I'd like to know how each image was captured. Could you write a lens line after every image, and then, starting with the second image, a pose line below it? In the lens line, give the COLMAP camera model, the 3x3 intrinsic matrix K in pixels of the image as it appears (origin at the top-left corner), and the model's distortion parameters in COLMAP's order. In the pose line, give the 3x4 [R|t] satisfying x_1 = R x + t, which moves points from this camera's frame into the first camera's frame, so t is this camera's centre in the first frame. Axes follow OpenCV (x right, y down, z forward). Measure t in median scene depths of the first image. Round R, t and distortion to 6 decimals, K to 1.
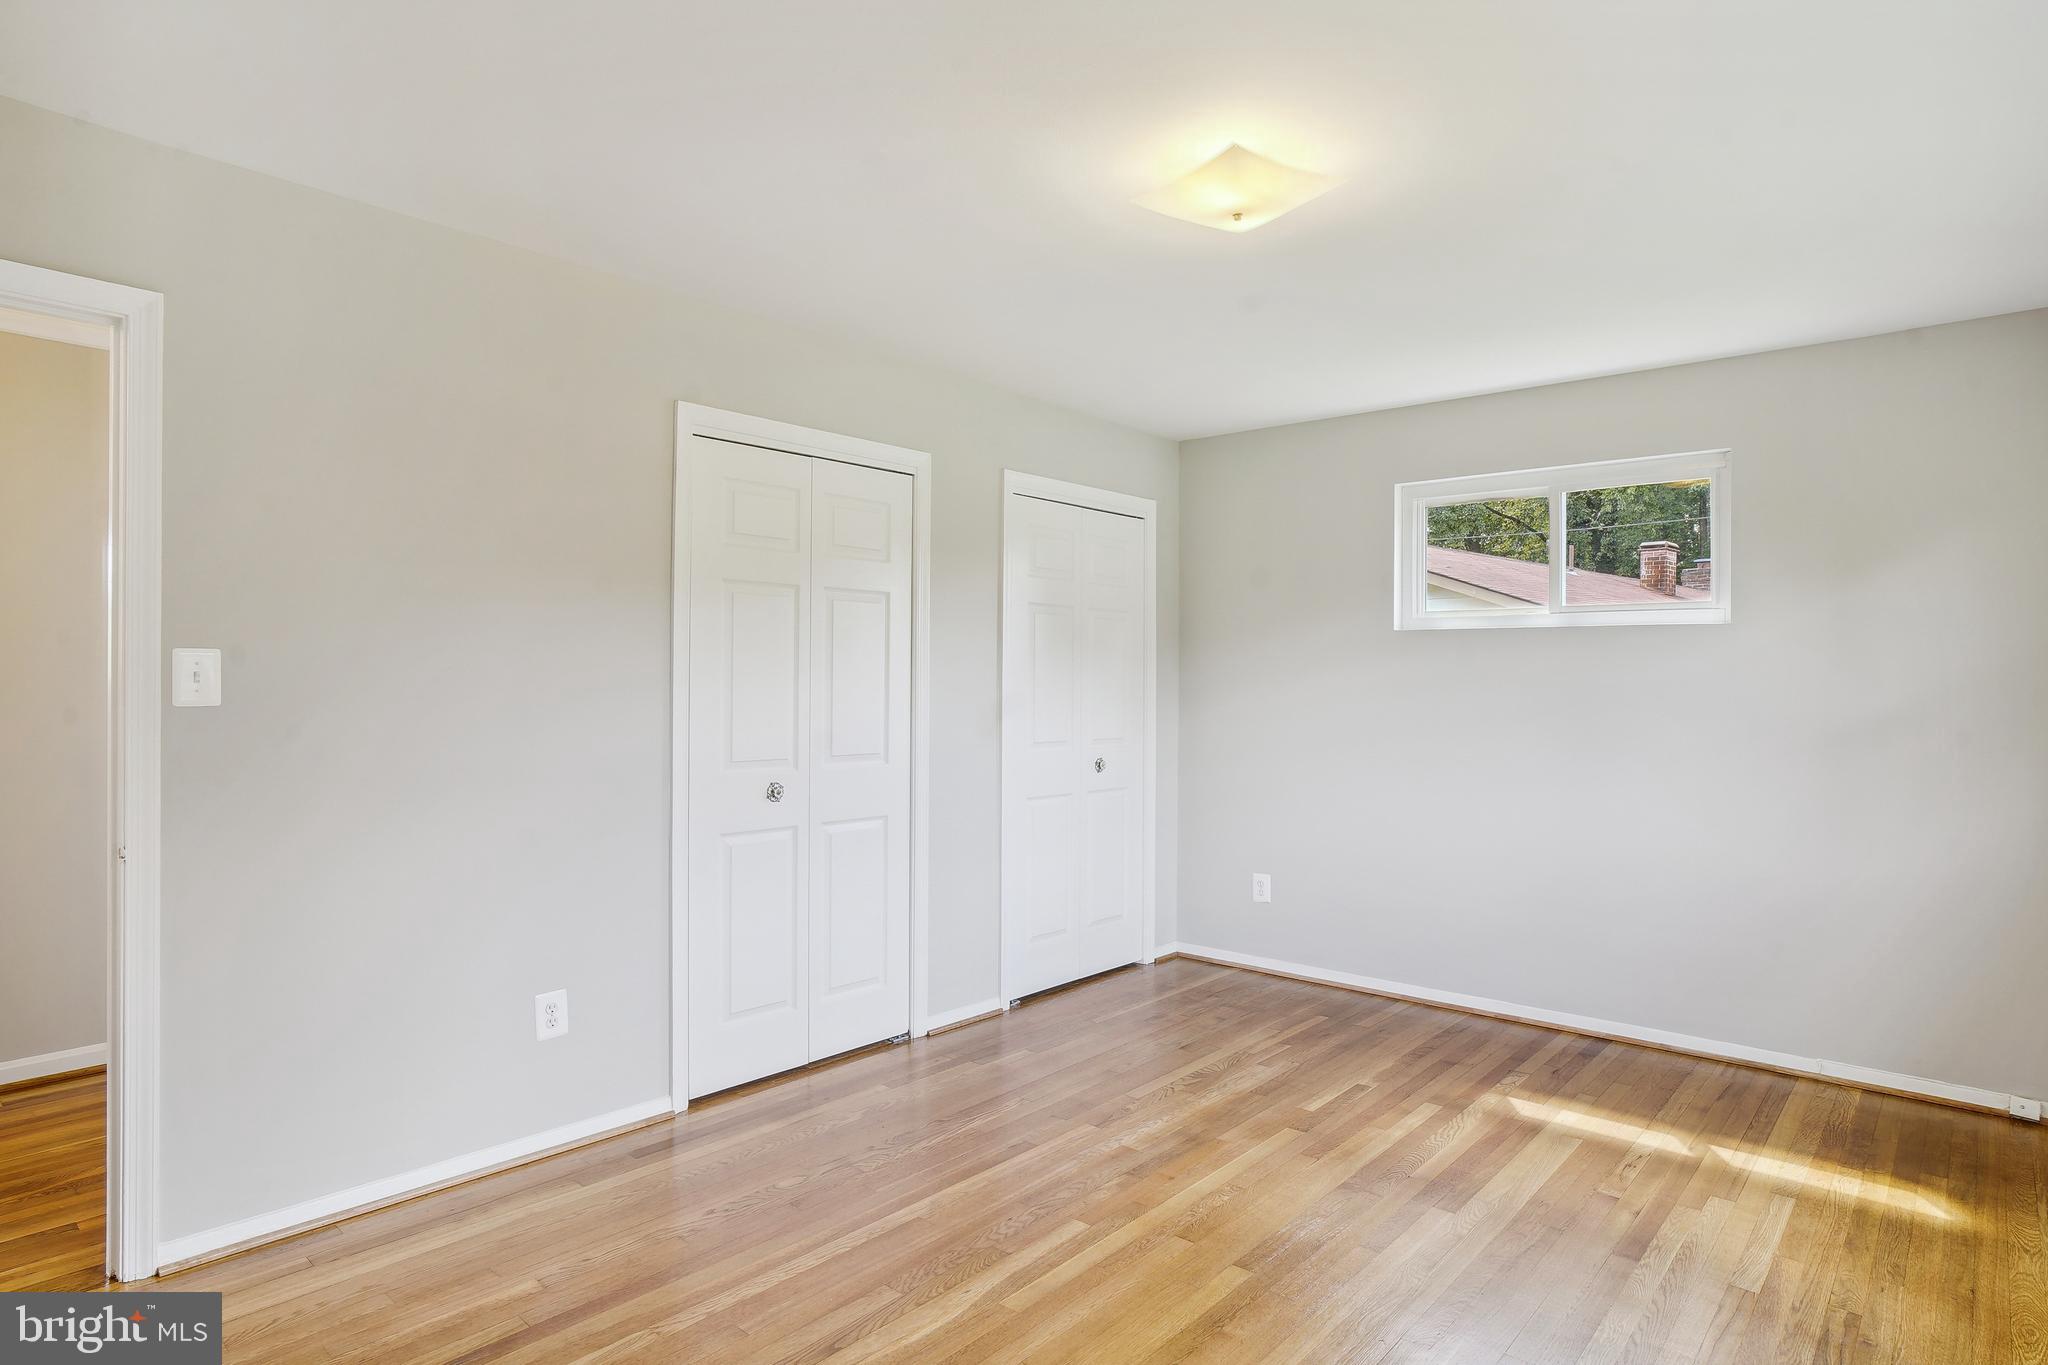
lens RADIAL K [[1113.0, 0, 1015.1], [0, 1113.0, 677.3], [0, 0, 1]] dist [-0.011655, 0.007883]
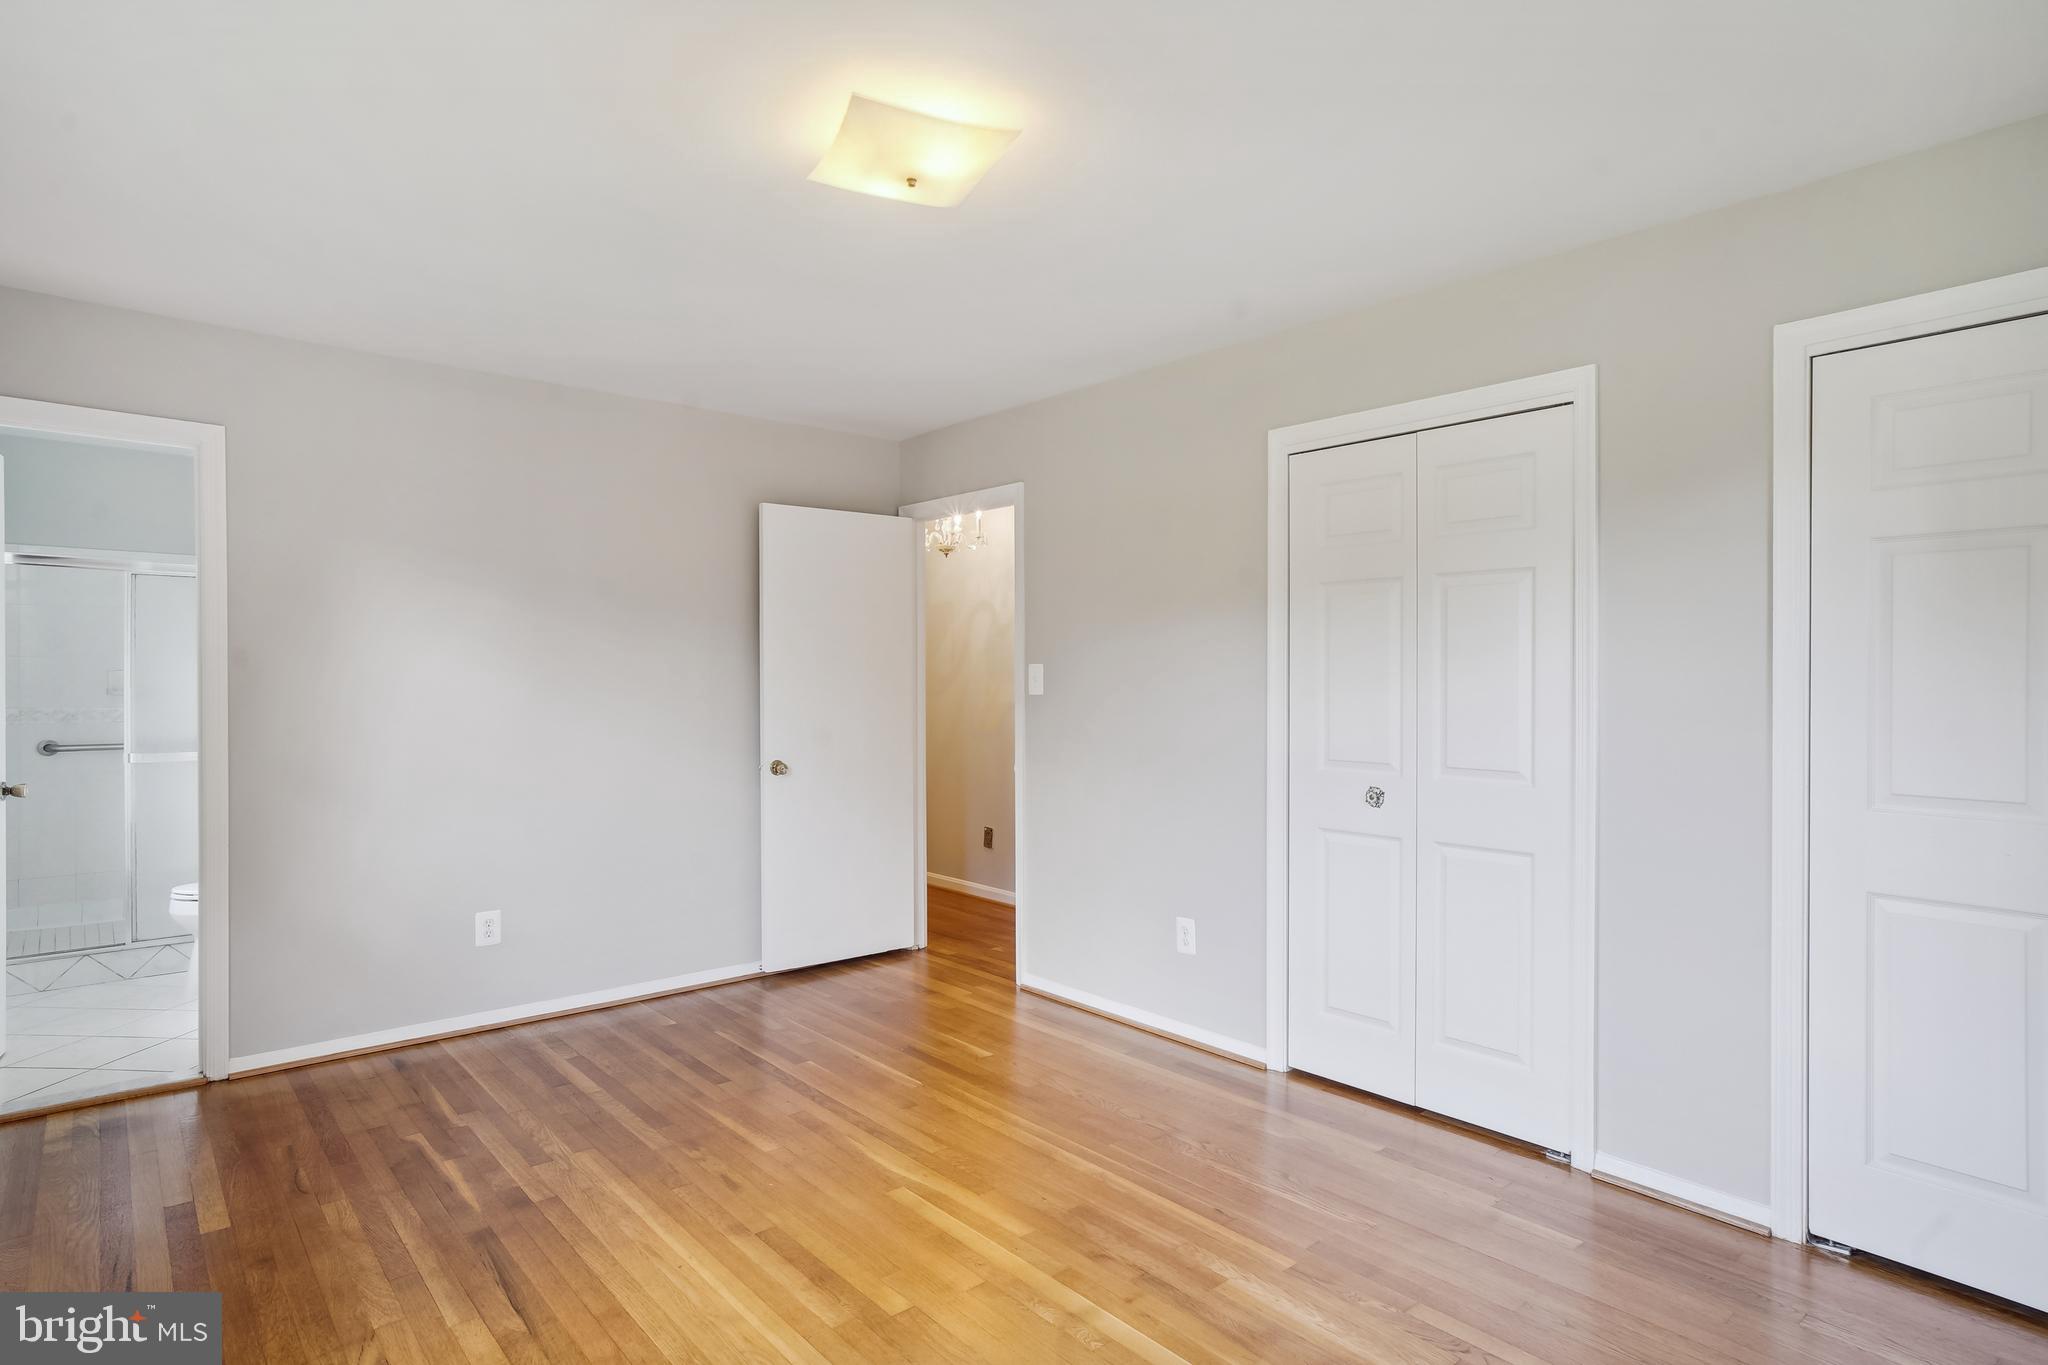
lens RADIAL K [[1113.0, 0, 1085.8], [0, 1113.0, 680.4], [0, 0, 1]] dist [-0.011655, 0.007883]
pose [[-0.096126, -0.011846, -0.995299, 0.746843], [-0.006842, 0.999913, -0.011240, 0.014892], [0.995346, 0.005730, -0.096198, 0.832004]]
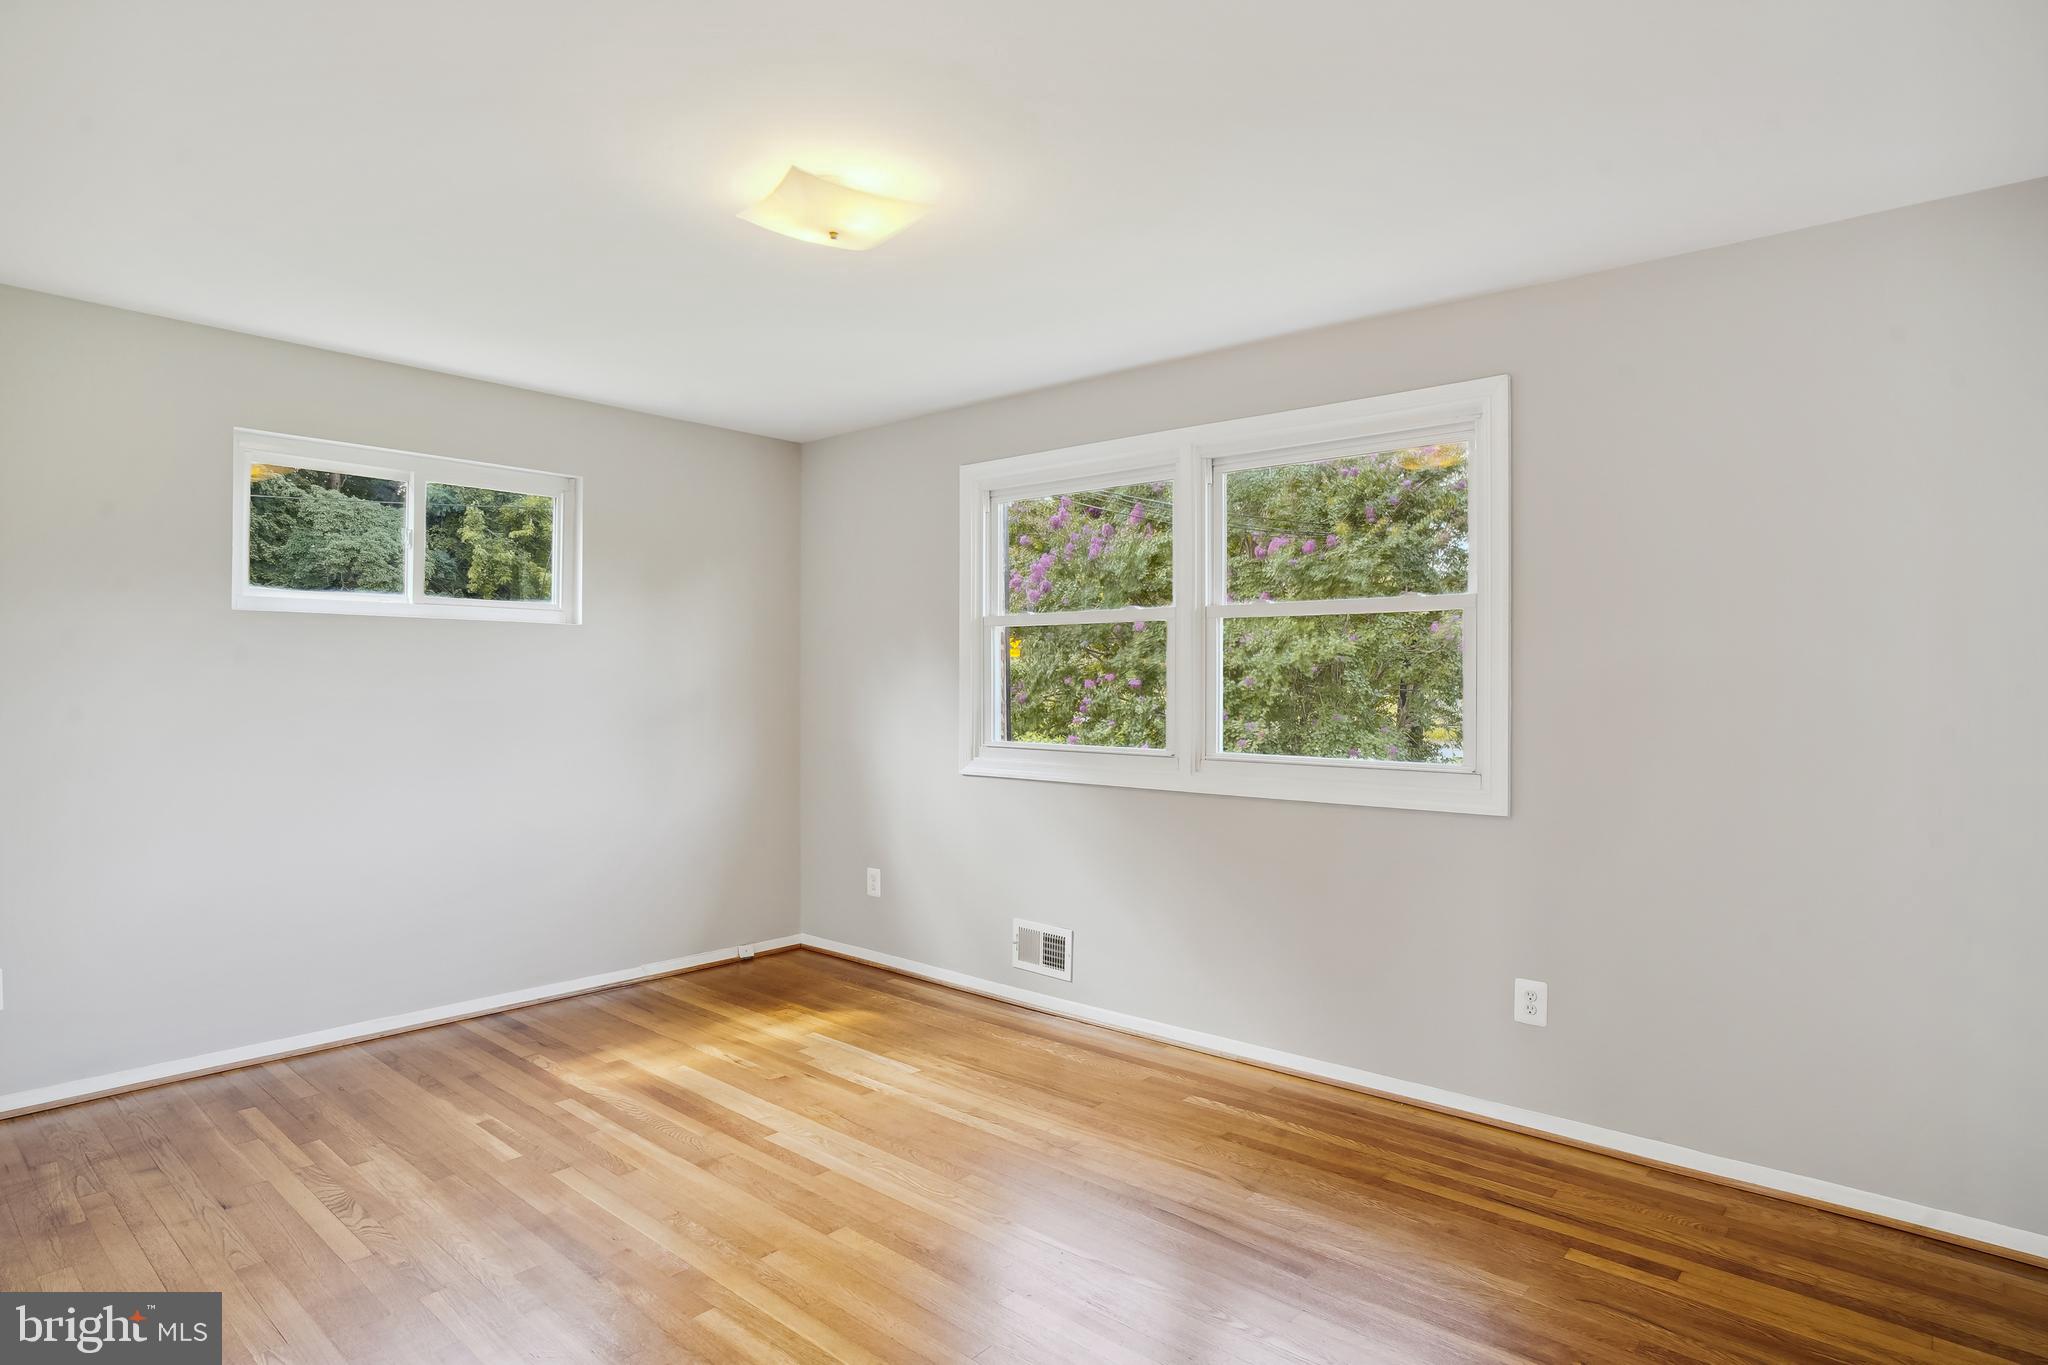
lens RADIAL K [[1113.0, 0, 1016.2], [0, 1113.0, 684.0], [0, 0, 1]] dist [-0.011655, 0.007883]
pose [[0.018240, -0.009672, 0.999787, -0.566186], [-0.008988, 0.999911, 0.009837, -0.001183], [-0.999793, -0.009165, 0.018151, 0.543190]]
